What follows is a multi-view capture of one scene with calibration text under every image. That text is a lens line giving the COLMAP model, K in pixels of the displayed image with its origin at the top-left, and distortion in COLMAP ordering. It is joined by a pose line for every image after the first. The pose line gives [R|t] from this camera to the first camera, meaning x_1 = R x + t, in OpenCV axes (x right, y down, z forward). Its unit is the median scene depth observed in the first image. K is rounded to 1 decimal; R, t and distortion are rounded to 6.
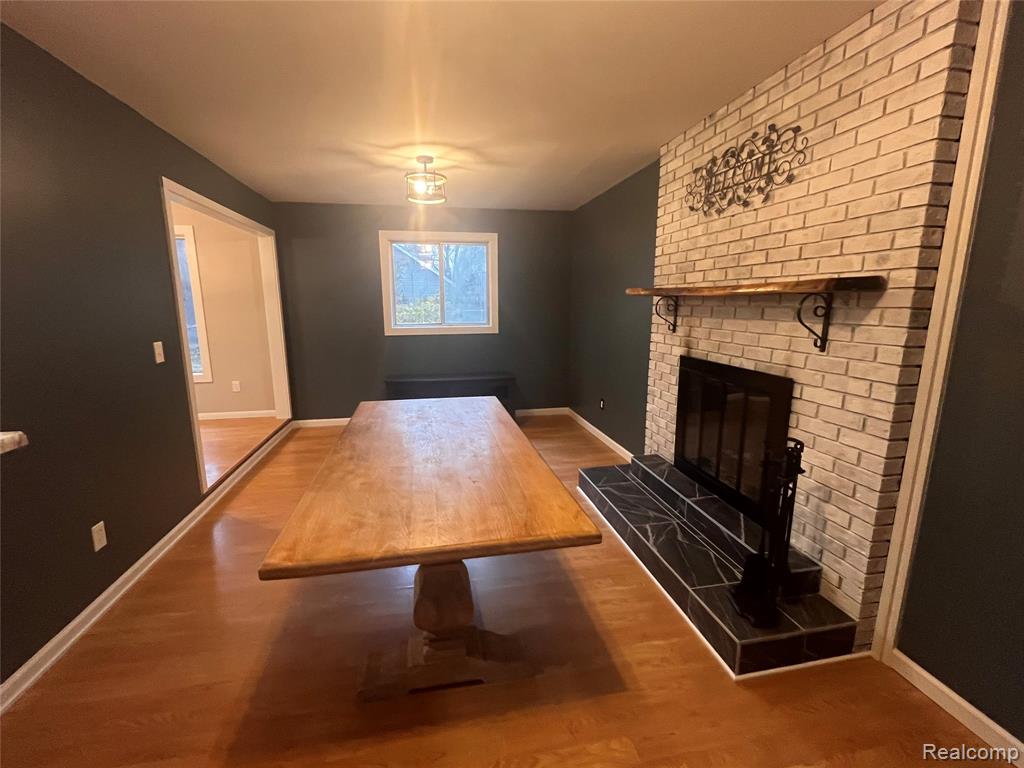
lens RADIAL K [[451.3, 0, 510.6], [0, 451.3, 386.7], [0, 0, 1]] dist [-0.001697, -0.000084]
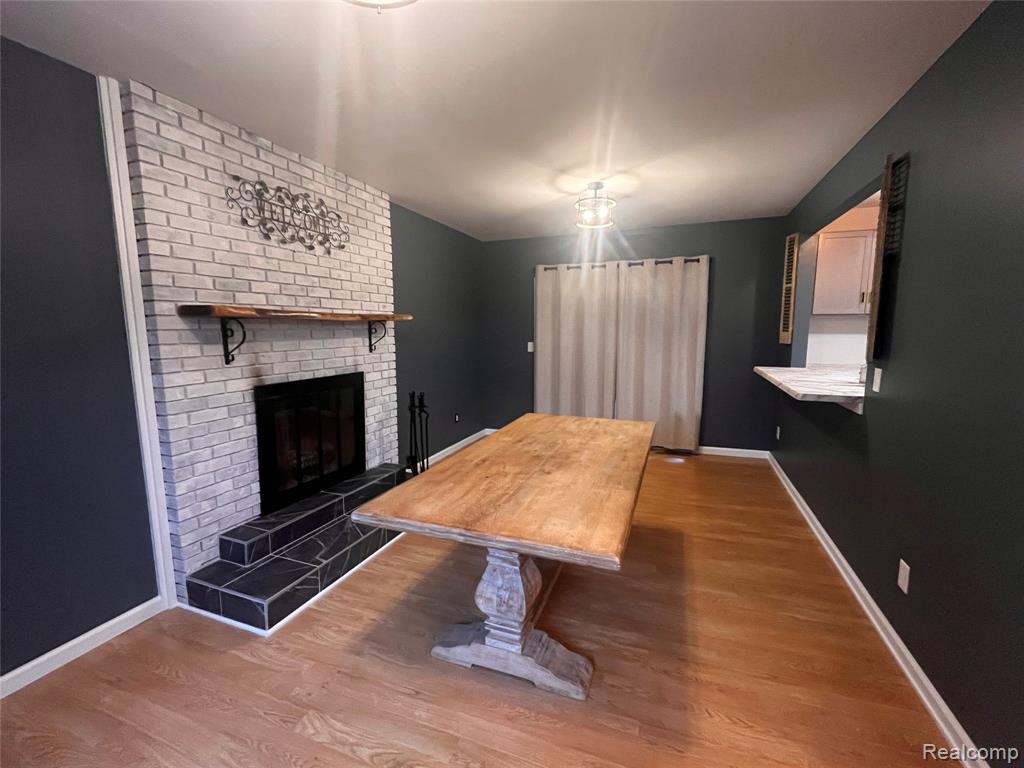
lens RADIAL K [[451.3, 0, 510.6], [0, 451.3, 386.7], [0, 0, 1]] dist [-0.001697, -0.000084]
pose [[-0.851821, -0.063990, 0.519909, -0.587413], [0.103007, 0.952671, 0.286021, -0.318890], [-0.513605, 0.297193, -0.804914, 1.725937]]
